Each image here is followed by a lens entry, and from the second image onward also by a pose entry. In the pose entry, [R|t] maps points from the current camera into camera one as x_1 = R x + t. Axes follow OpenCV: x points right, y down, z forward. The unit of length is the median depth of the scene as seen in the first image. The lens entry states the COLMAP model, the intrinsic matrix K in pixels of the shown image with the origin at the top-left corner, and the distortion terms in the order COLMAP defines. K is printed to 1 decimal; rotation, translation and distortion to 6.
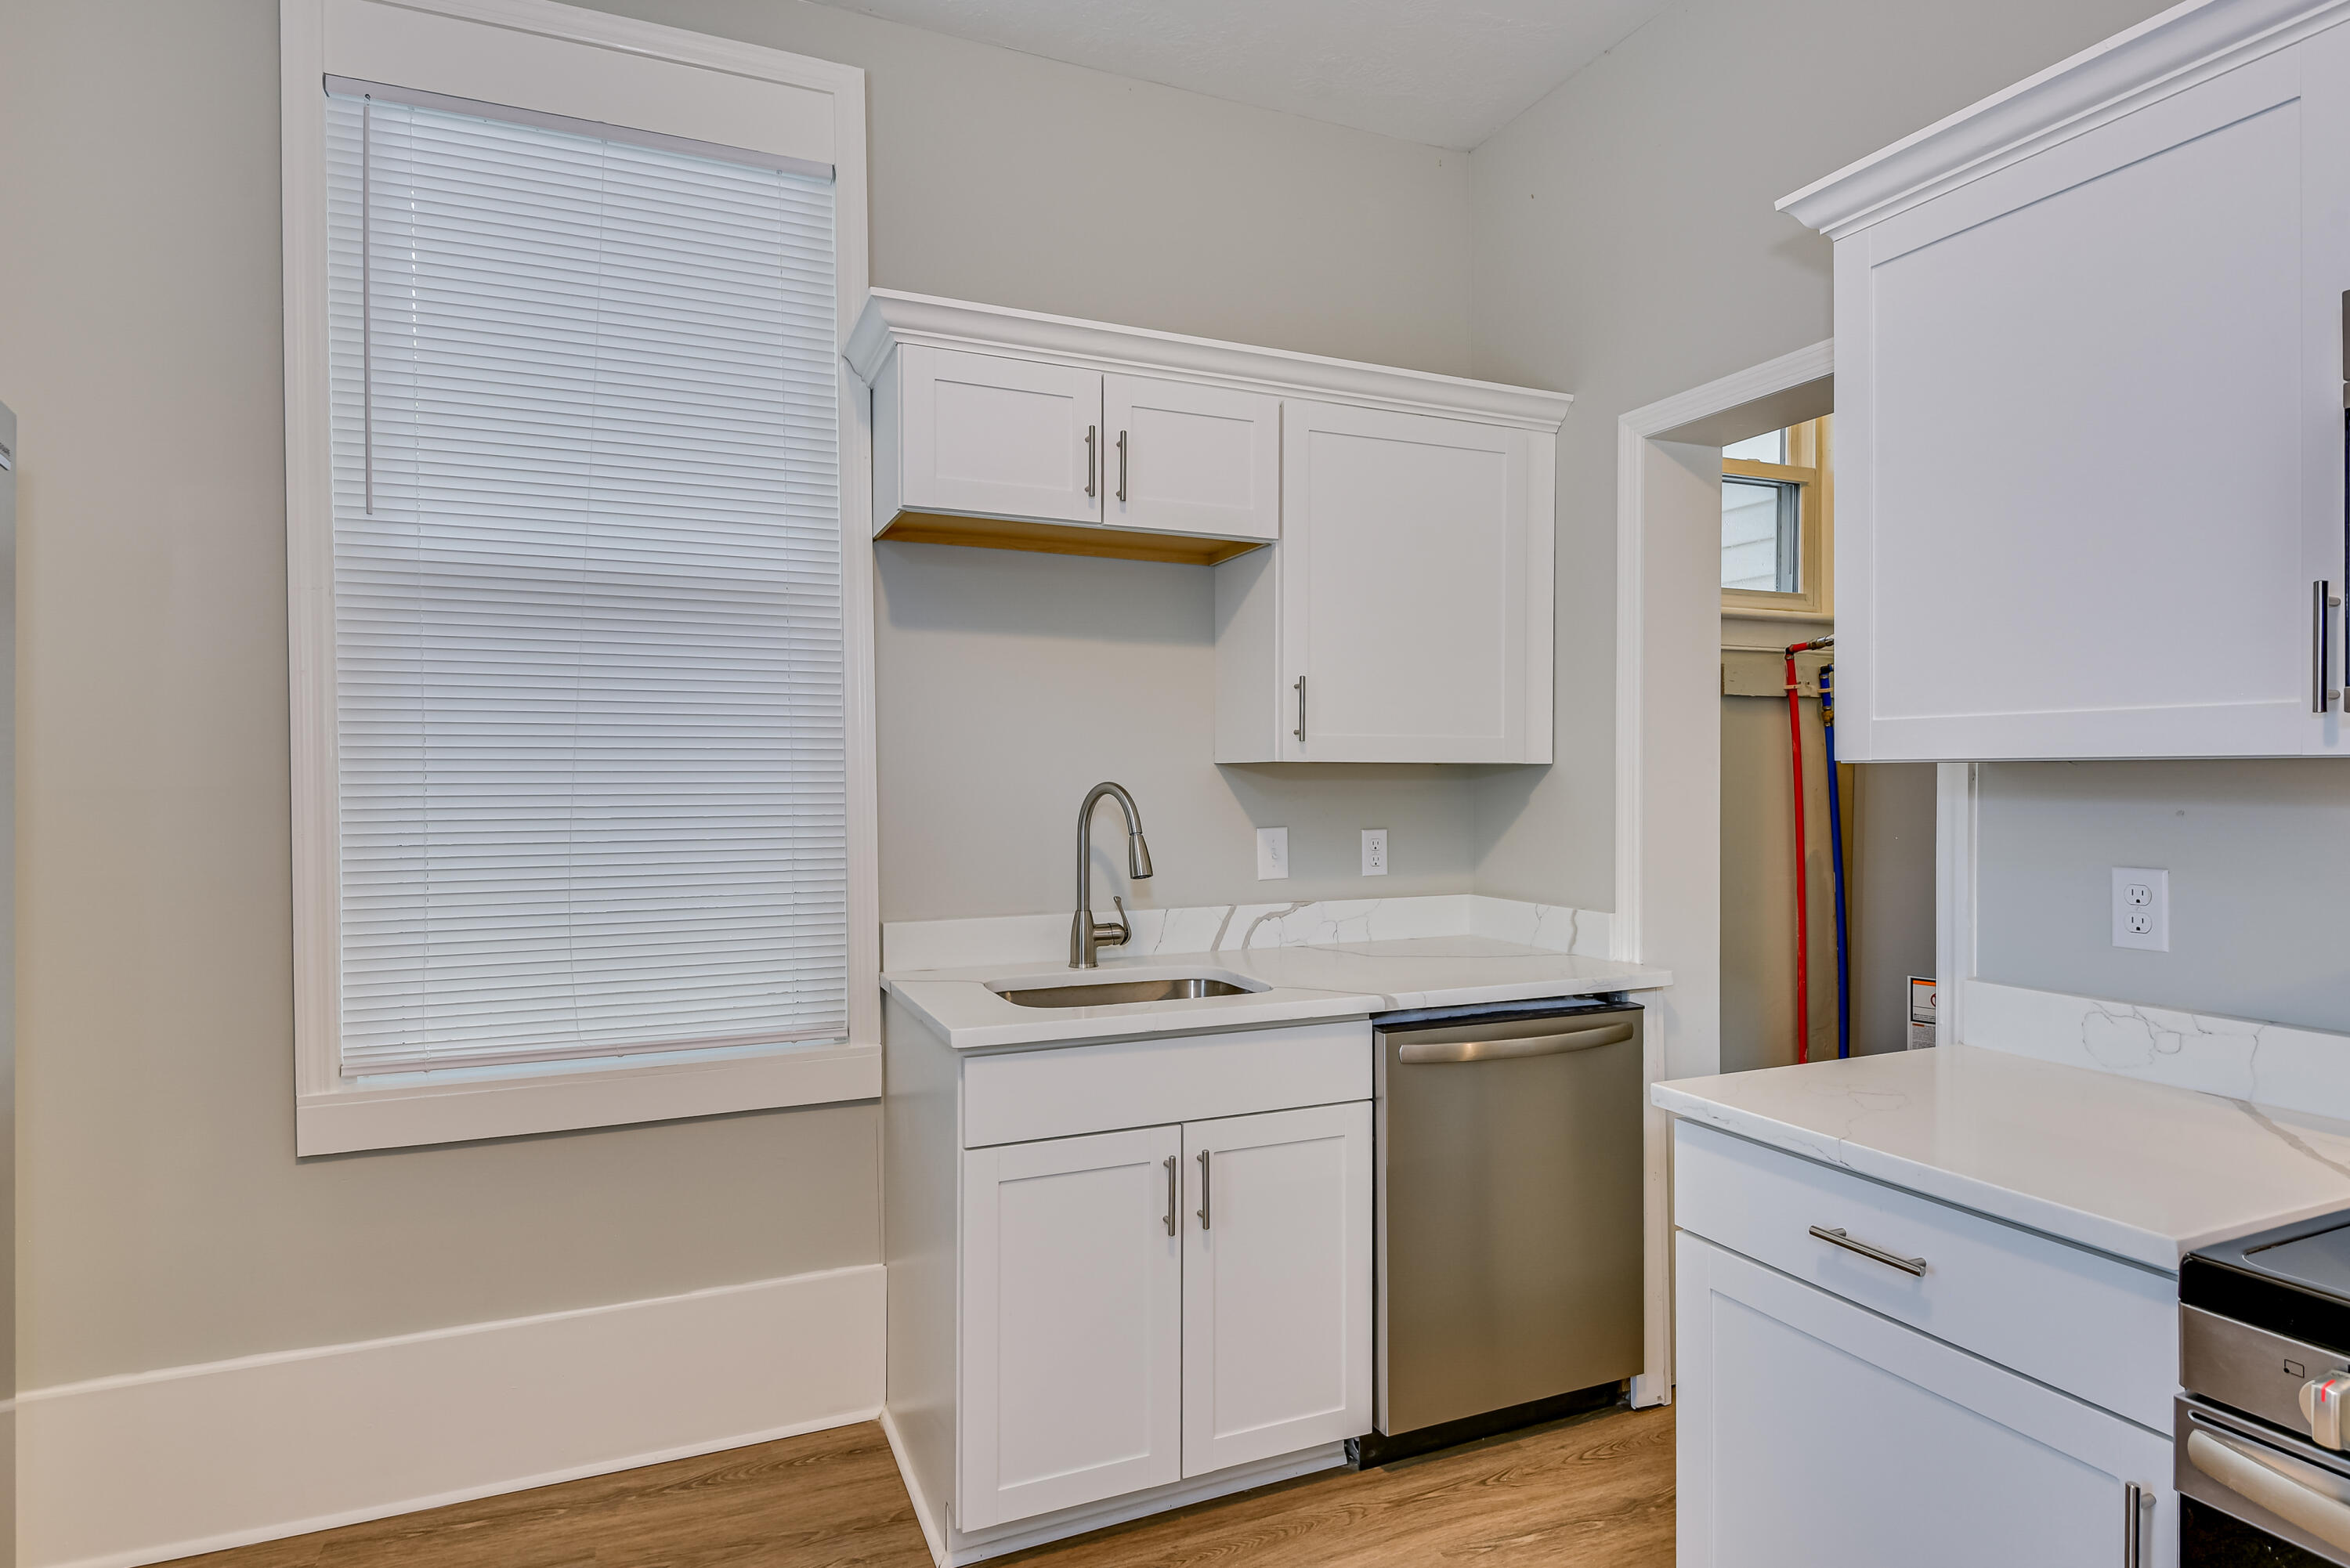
lens RADIAL K [[1221.9, 0, 1113.9], [0, 1221.9, 779.3], [0, 0, 1]] dist [0.033180, -0.018001]
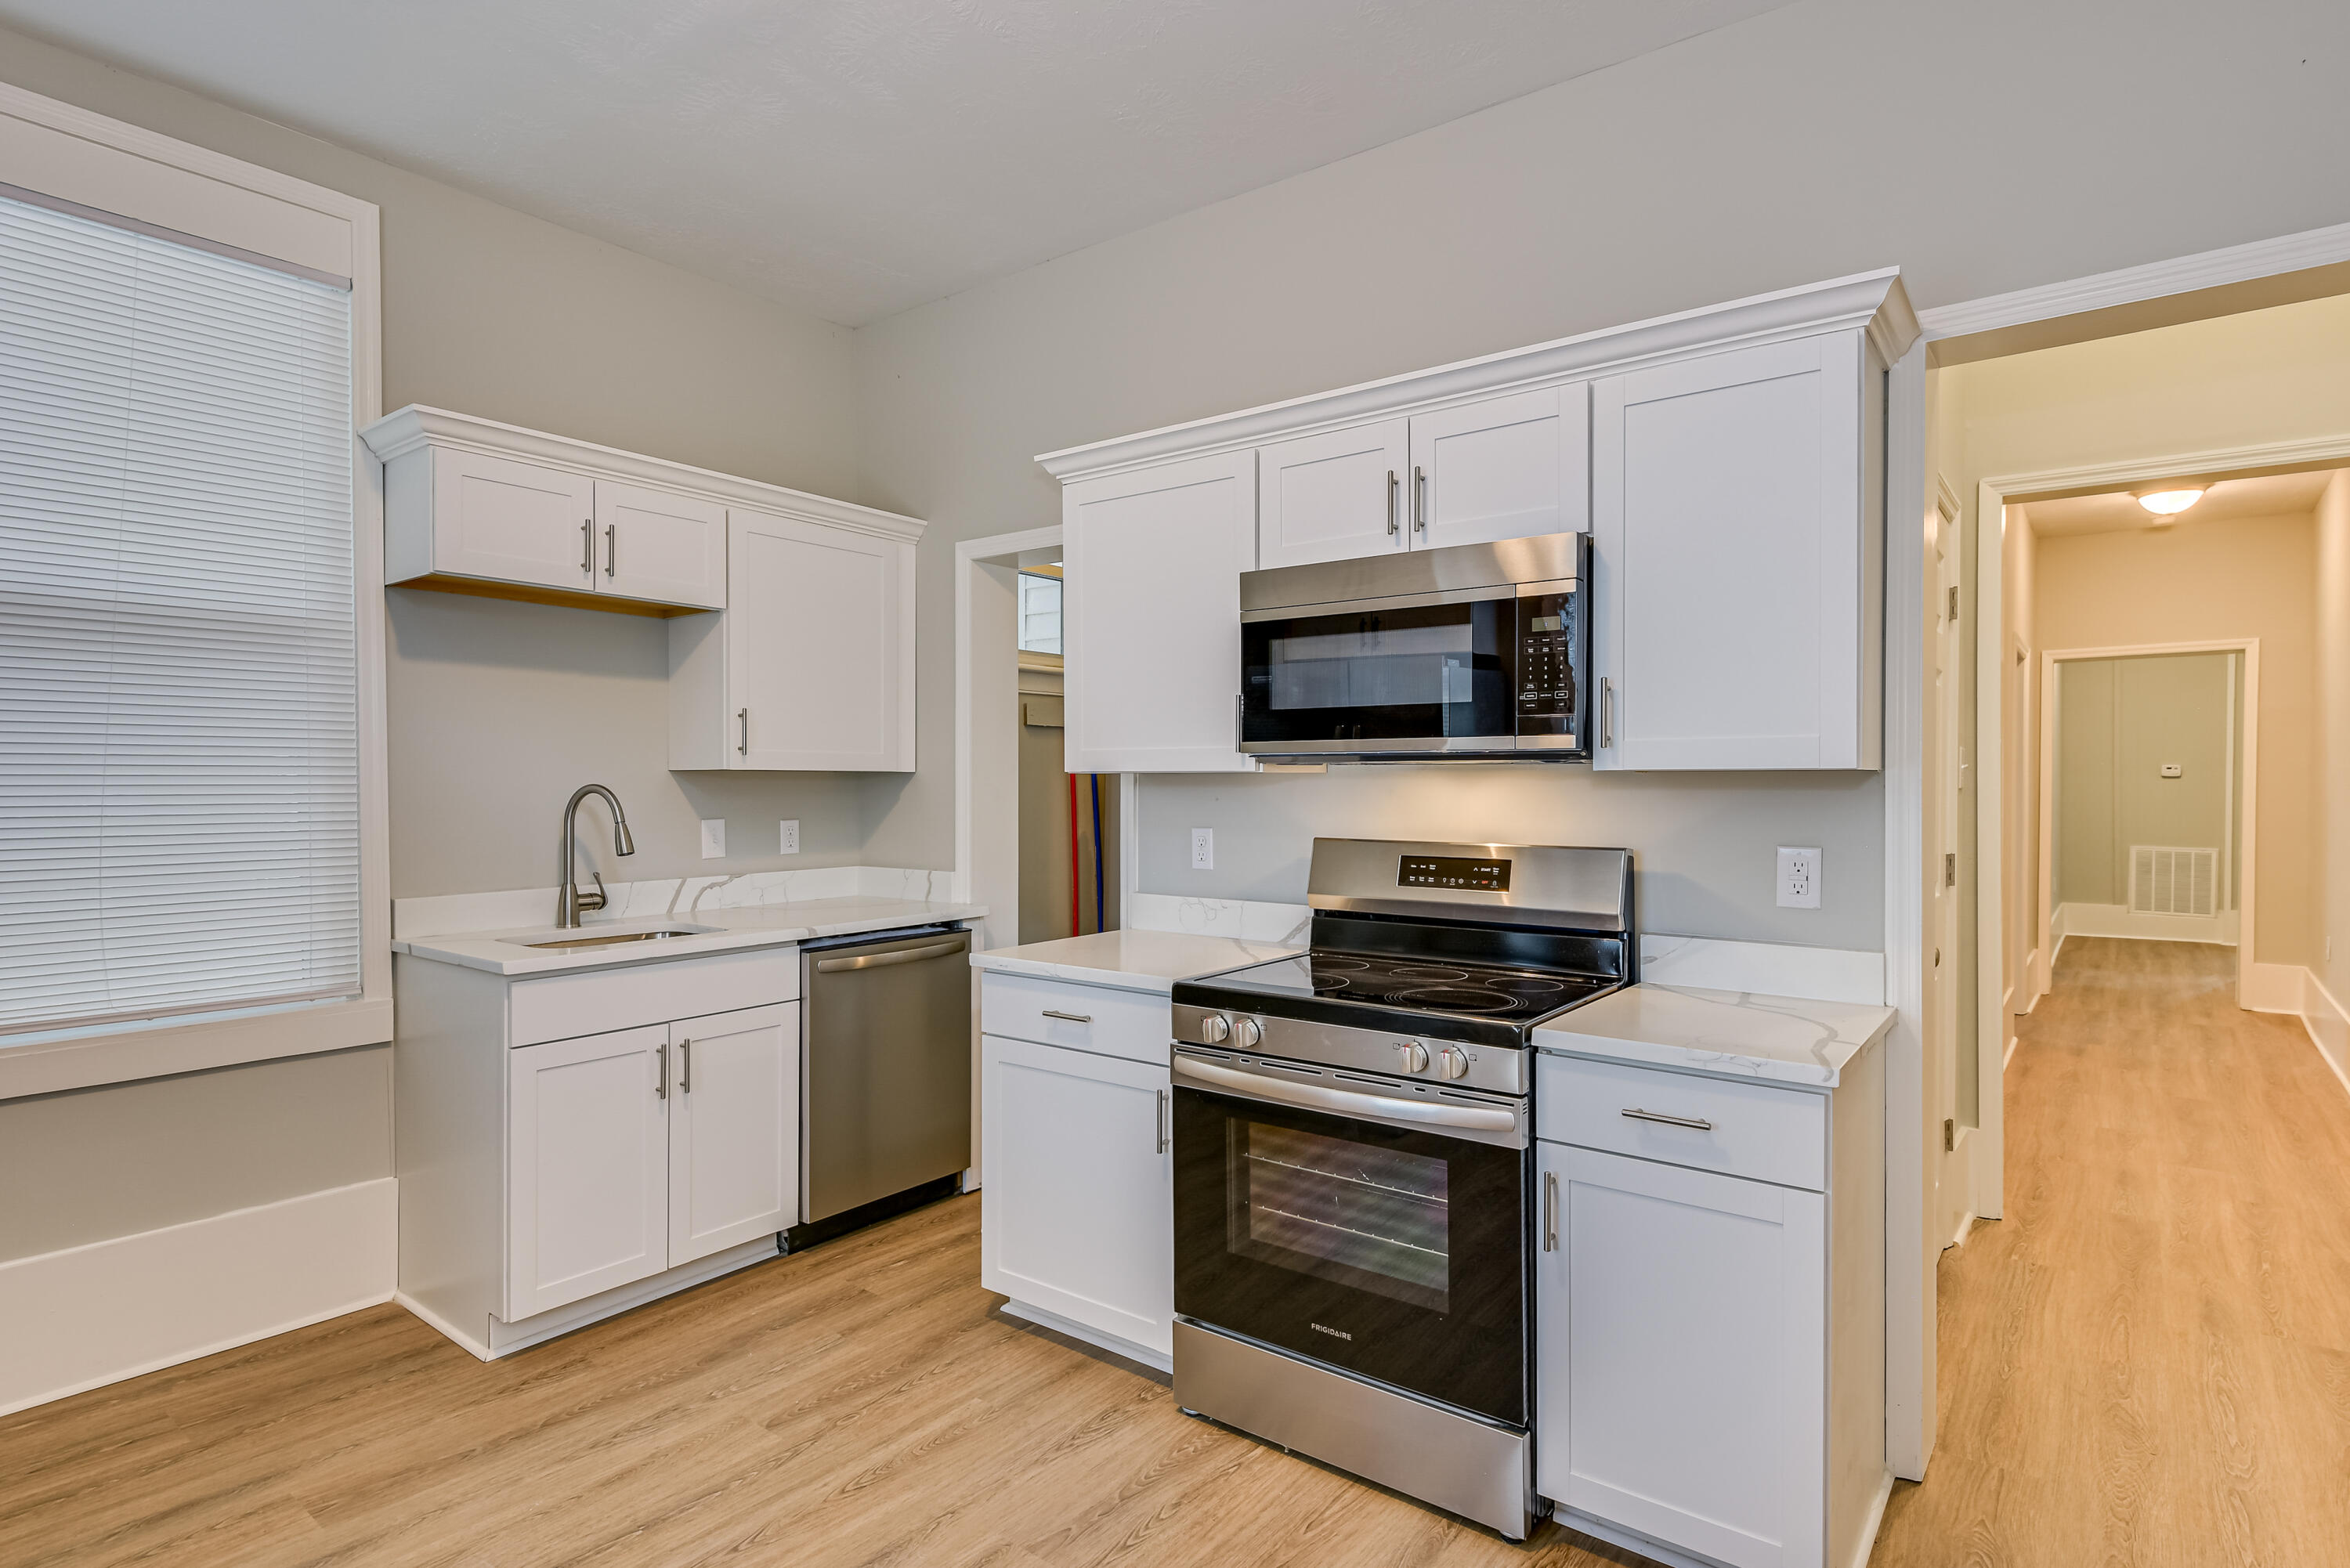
lens RADIAL K [[1304.4, 0, 1170.3], [0, 1304.4, 792.1], [0, 0, 1]] dist [0.001904, -0.021101]
pose [[0.857032, -0.002652, 0.515256, -0.201352], [0.000066, 0.999987, 0.005037, 0.003493], [-0.515263, -0.004283, 0.857021, -0.538418]]
